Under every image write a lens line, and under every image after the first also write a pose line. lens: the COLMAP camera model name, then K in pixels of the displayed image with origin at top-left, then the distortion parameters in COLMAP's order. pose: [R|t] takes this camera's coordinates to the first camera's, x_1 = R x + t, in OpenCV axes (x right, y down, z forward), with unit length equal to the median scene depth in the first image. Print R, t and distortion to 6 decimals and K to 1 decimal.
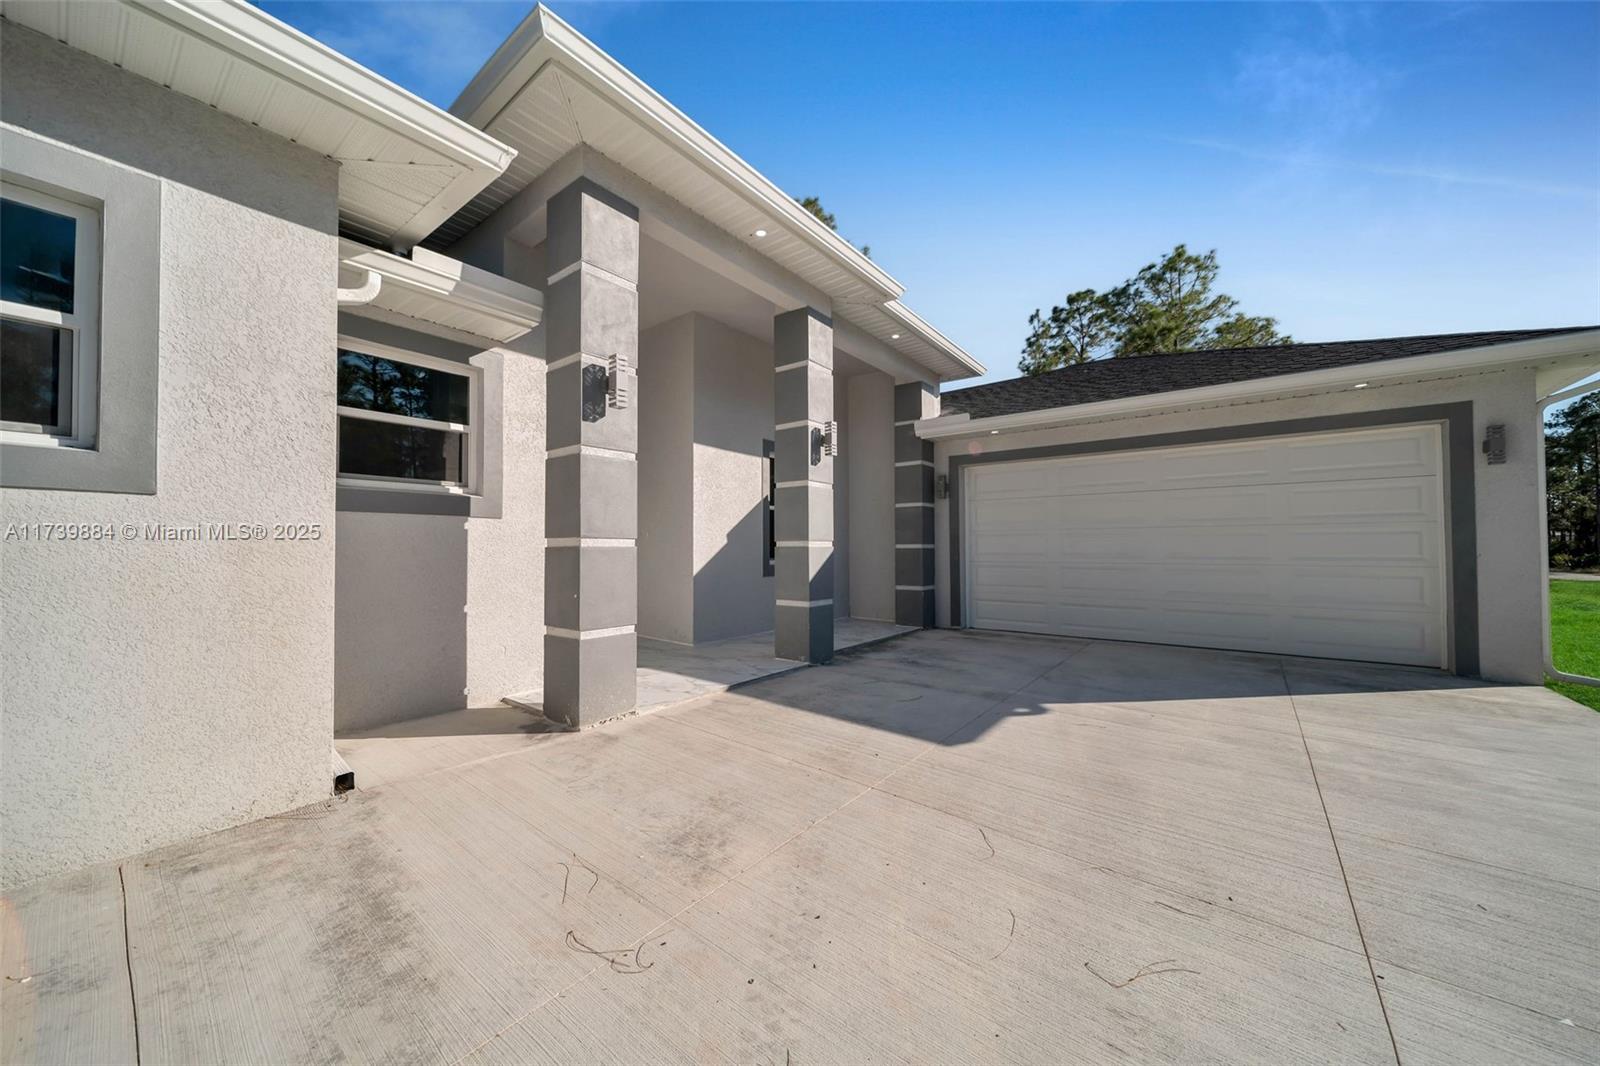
lens RADIAL K [[566.1, 0, 798.5], [0, 566.1, 534.2], [0, 0, 1]] dist [0.000476, -0.000821]
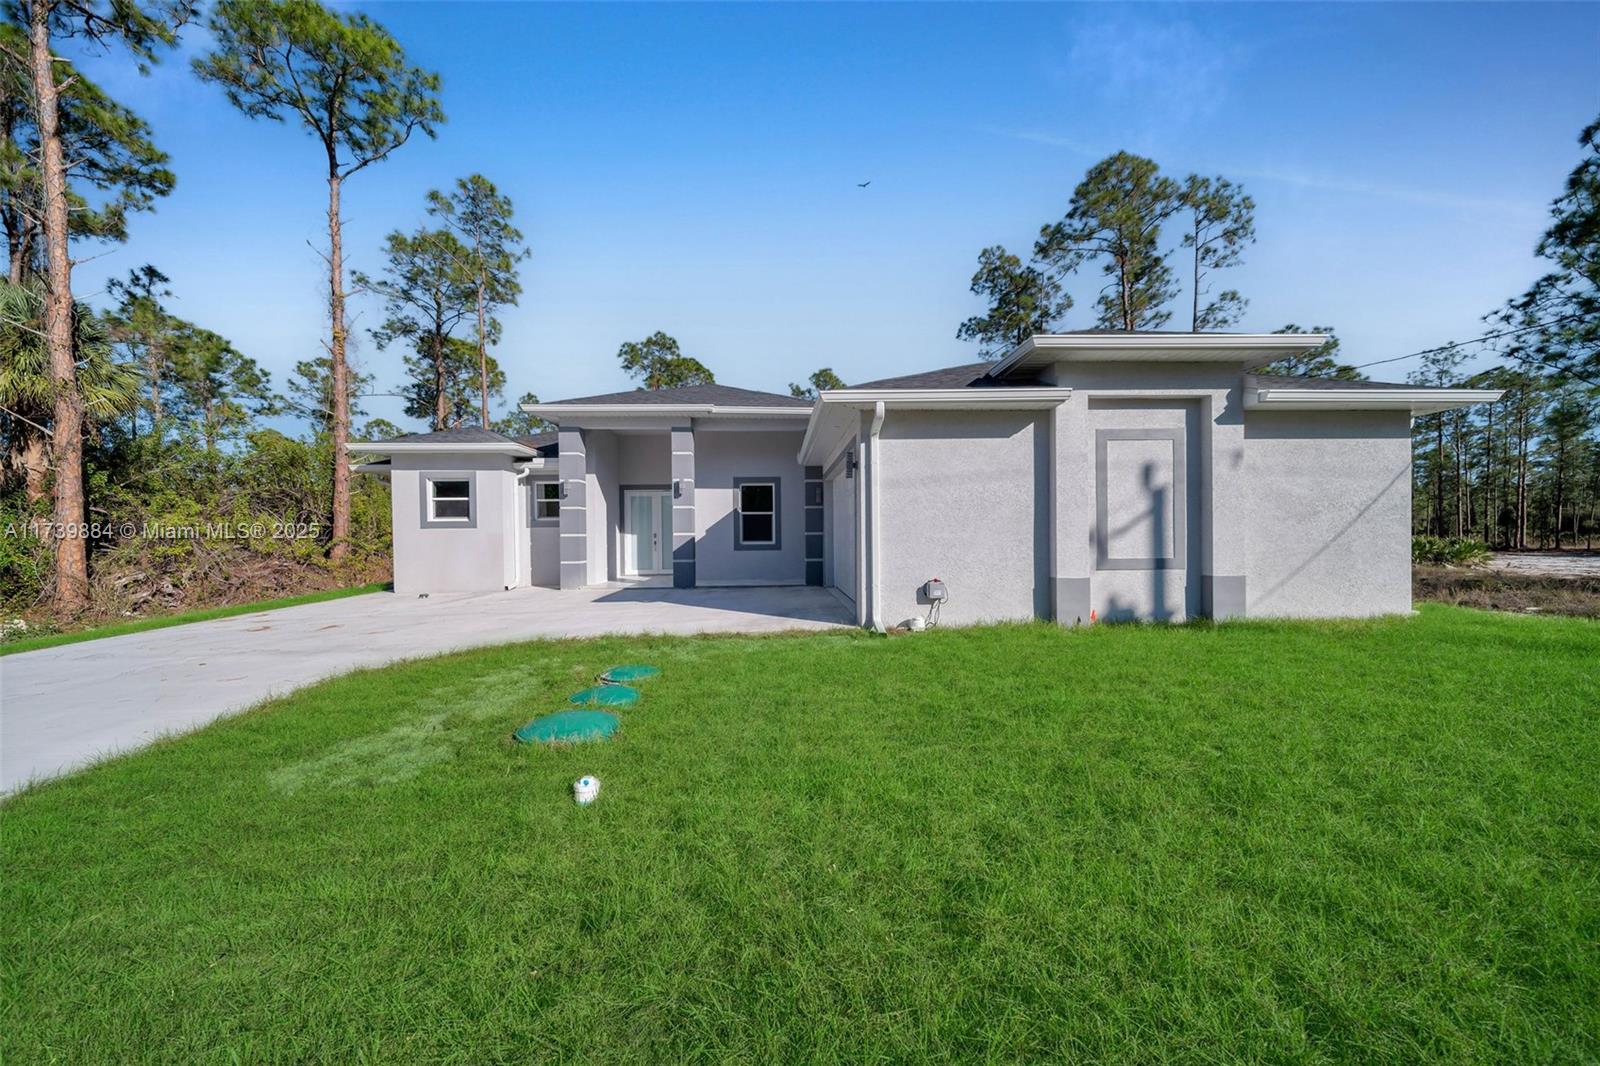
lens RADIAL K [[566.1, 0, 804.9], [0, 566.1, 538.6], [0, 0, 1]] dist [0.000476, -0.000821]
pose [[0.634559, 0.000758, -0.772874, 2.056273], [0.027777, 0.999331, 0.023786, -0.001929], [0.772375, -0.036561, 0.634113, -0.020990]]
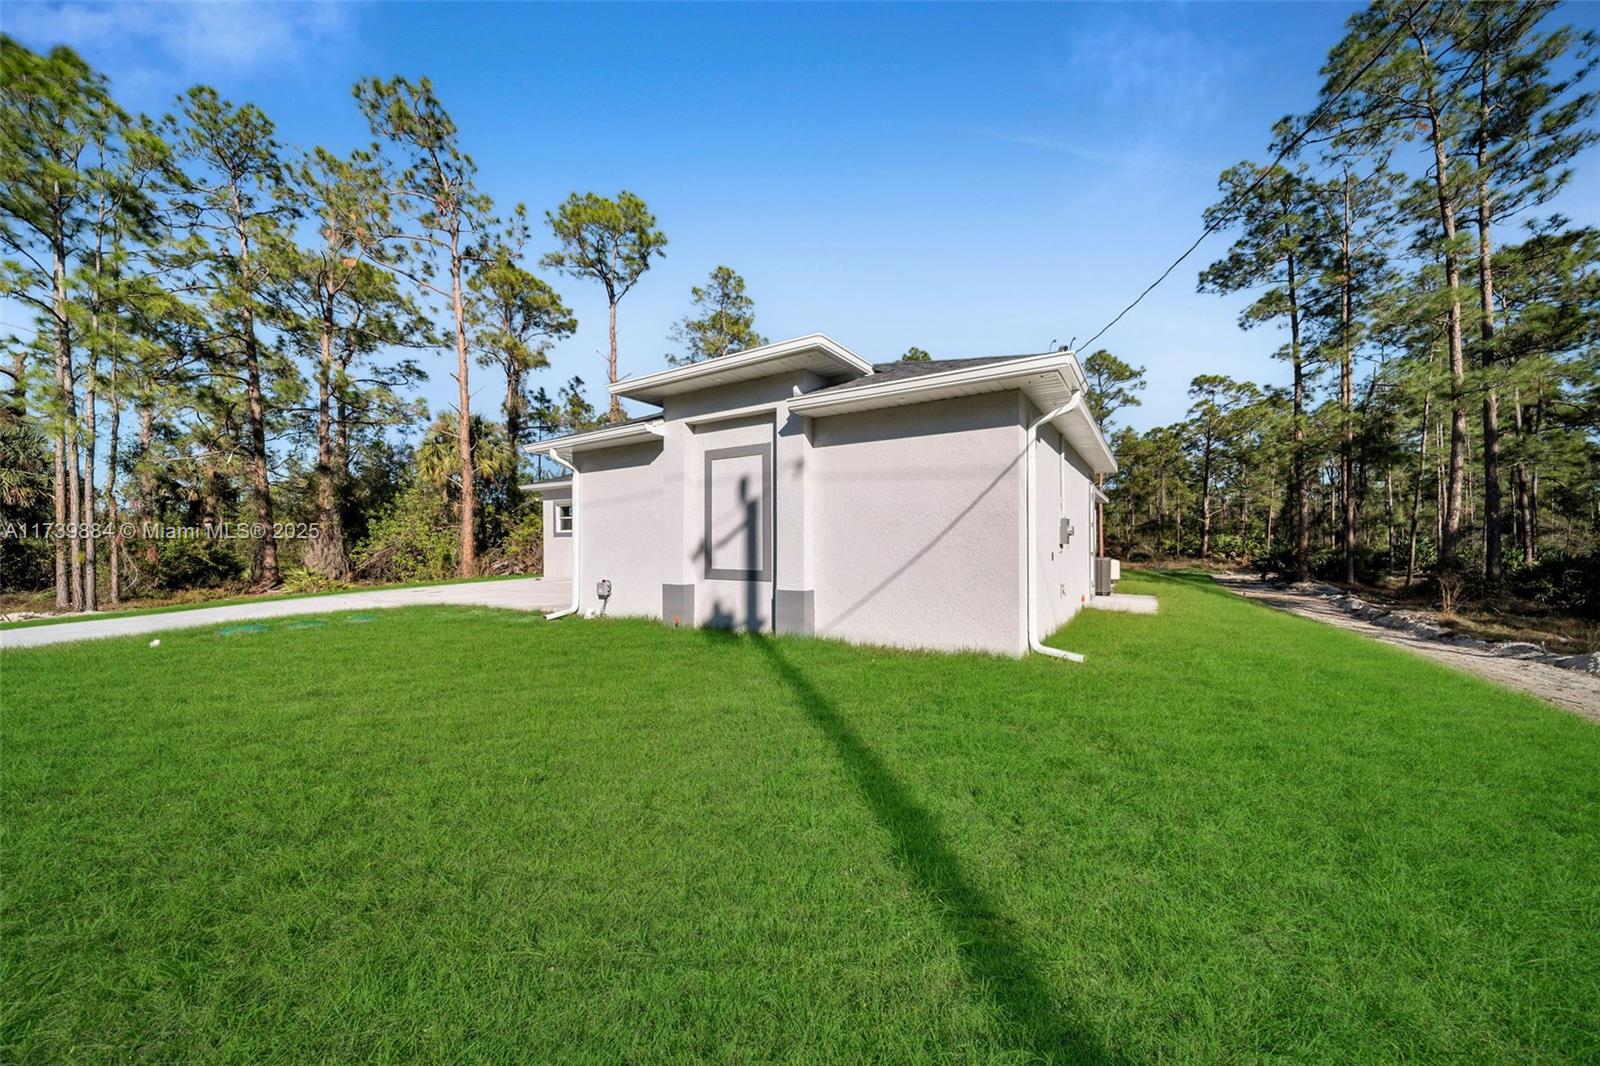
lens RADIAL K [[566.1, 0, 792.7], [0, 566.1, 541.4], [0, 0, 1]] dist [0.000476, -0.000821]
pose [[0.052526, -0.003033, -0.998615, 2.932558], [0.022595, 0.999743, -0.001848, 0.036536], [0.998364, -0.022467, 0.052581, 1.487825]]
